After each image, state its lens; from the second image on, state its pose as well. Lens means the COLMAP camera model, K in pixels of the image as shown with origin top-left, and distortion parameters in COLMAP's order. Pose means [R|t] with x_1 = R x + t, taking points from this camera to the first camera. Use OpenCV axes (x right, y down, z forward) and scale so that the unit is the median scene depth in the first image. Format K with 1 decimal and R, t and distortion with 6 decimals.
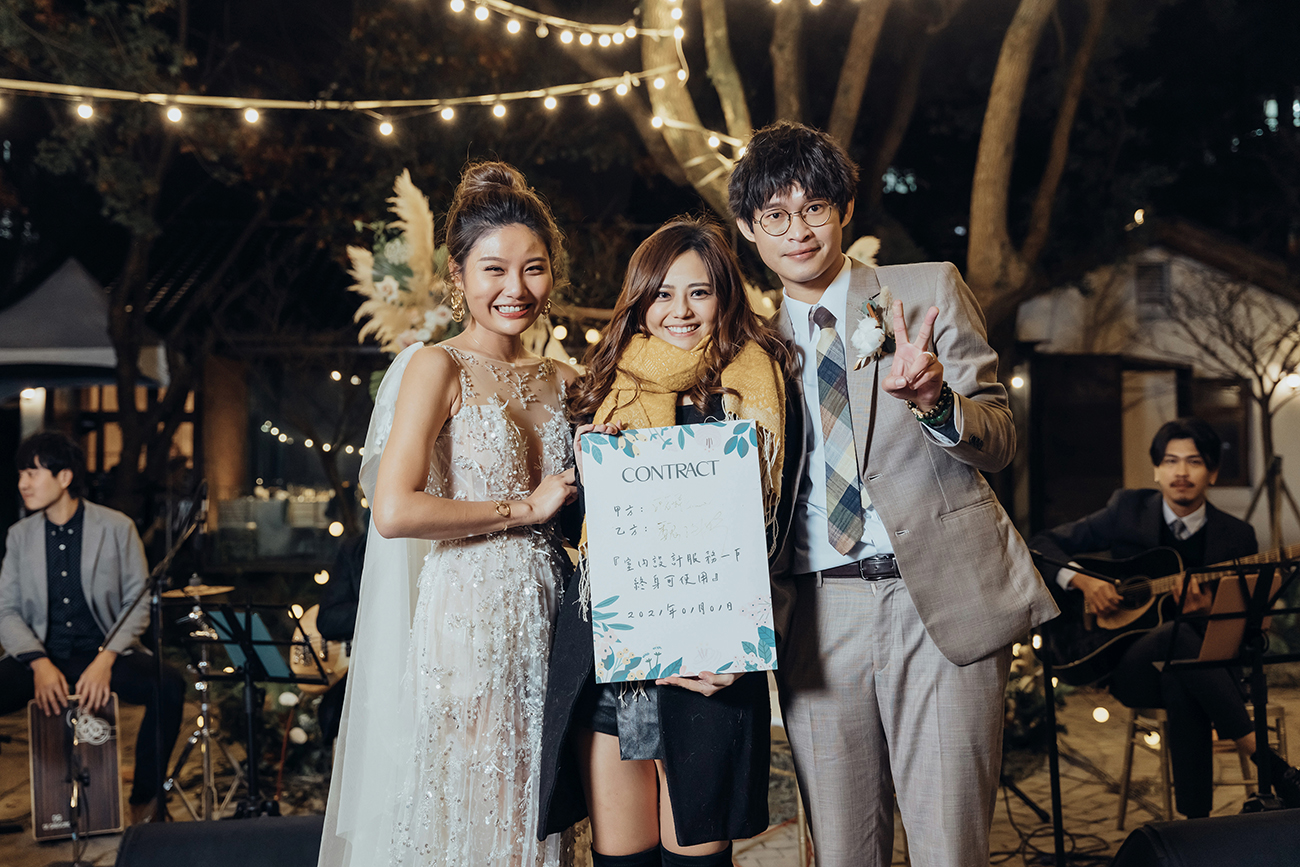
lens RADIAL K [[1599.8, 0, 607.2], [0, 1599.8, 436.5], [0, 0, 1]] dist [0.037243, 0.000000]
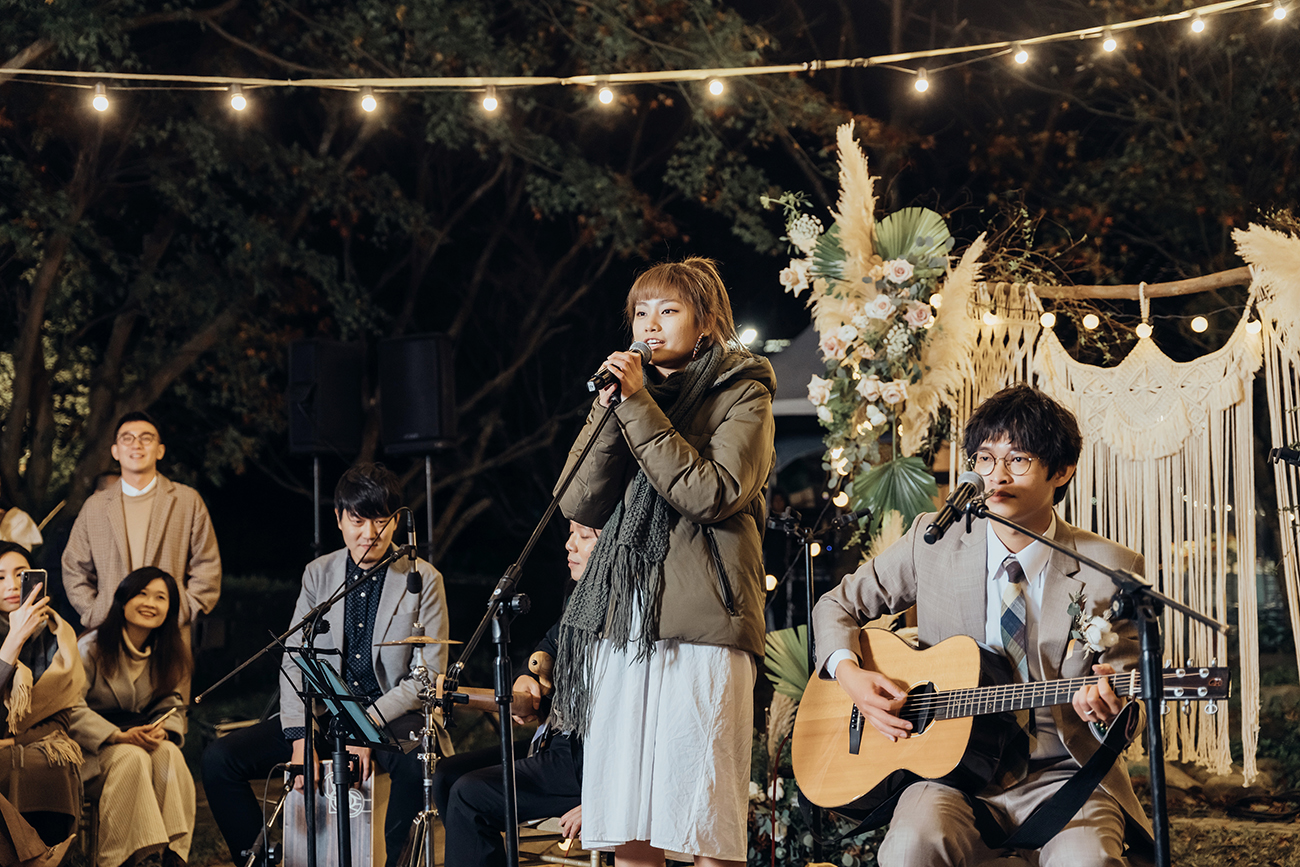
lens RADIAL K [[1899.6, 0, 658.3], [0, 1899.6, 418.6], [0, 0, 1]] dist [0.015626, 0.000000]
pose [[0.860161, -0.039540, -0.508487, 0.194921], [0.014692, 0.998498, -0.052789, 0.018189], [0.509810, 0.037936, 0.859450, 0.113861]]
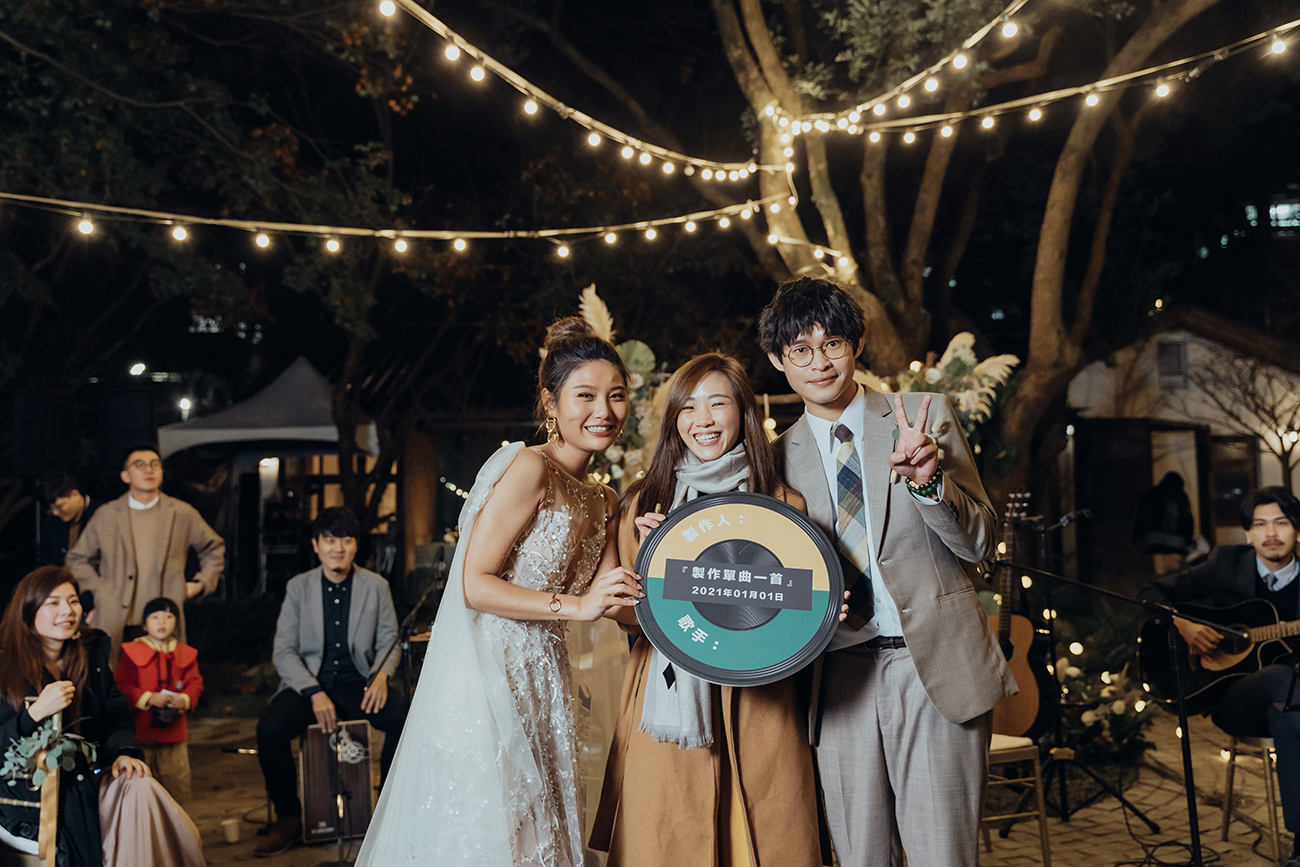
lens RADIAL K [[1275.4, 0, 624.7], [0, 1275.4, 431.1], [0, 0, 1]] dist [0.016415, 0.000000]
pose [[0.997861, -0.015475, -0.063513, -0.026013], [0.012782, 0.999011, -0.042592, -0.008904], [0.064109, 0.041689, 0.997072, 0.019912]]
